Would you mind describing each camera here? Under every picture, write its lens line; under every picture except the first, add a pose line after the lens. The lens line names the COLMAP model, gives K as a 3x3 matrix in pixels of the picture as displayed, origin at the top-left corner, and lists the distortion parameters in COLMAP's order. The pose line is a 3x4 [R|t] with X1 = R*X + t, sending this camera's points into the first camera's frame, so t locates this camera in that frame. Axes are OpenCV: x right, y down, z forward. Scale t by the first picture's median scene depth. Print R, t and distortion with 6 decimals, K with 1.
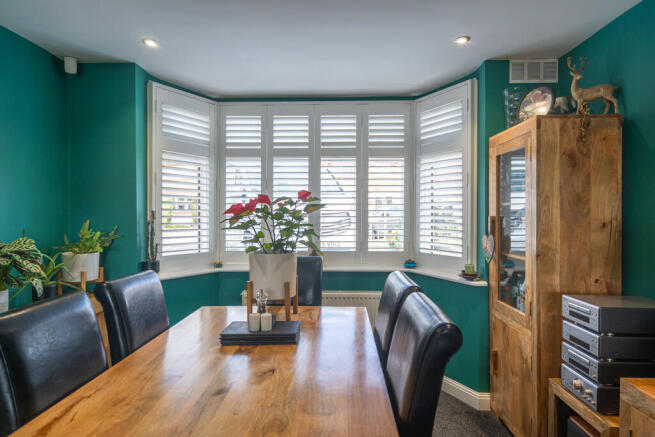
lens RADIAL K [[390.3, 0, 328.3], [0, 390.3, 218.4], [0, 0, 1]] dist [0.005183, 0.000117]
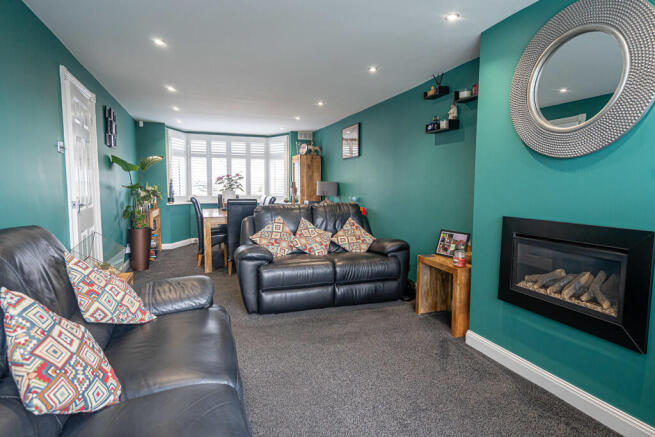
lens RADIAL K [[360.6, 0, 327.5], [0, 360.6, 216.3], [0, 0, 1]] dist [0.000535, -0.000194]
pose [[0.929260, -0.025920, 0.368516, -0.411162], [-0.002605, 0.997051, 0.076698, 0.050387], [-0.369417, -0.072233, 0.926452, -1.869952]]
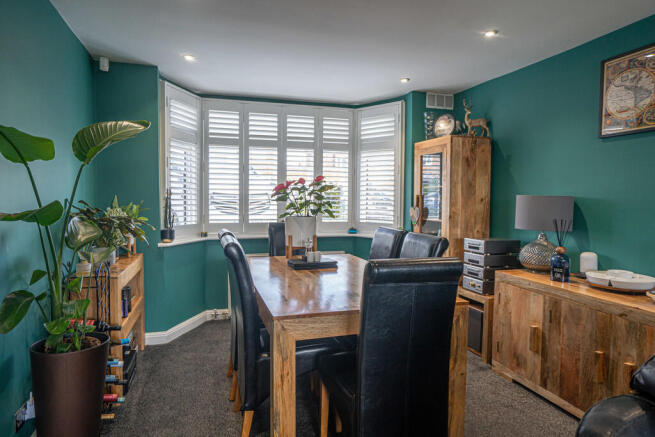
lens RADIAL K [[418.2, 0, 324.5], [0, 418.2, 217.1], [0, 0, 1]] dist [-0.008887, 0.000654]
pose [[0.945914, -0.008483, 0.324306, -0.456608], [-0.003317, 0.999353, 0.035813, 0.023775], [-0.324400, -0.034952, 0.945274, -0.436401]]
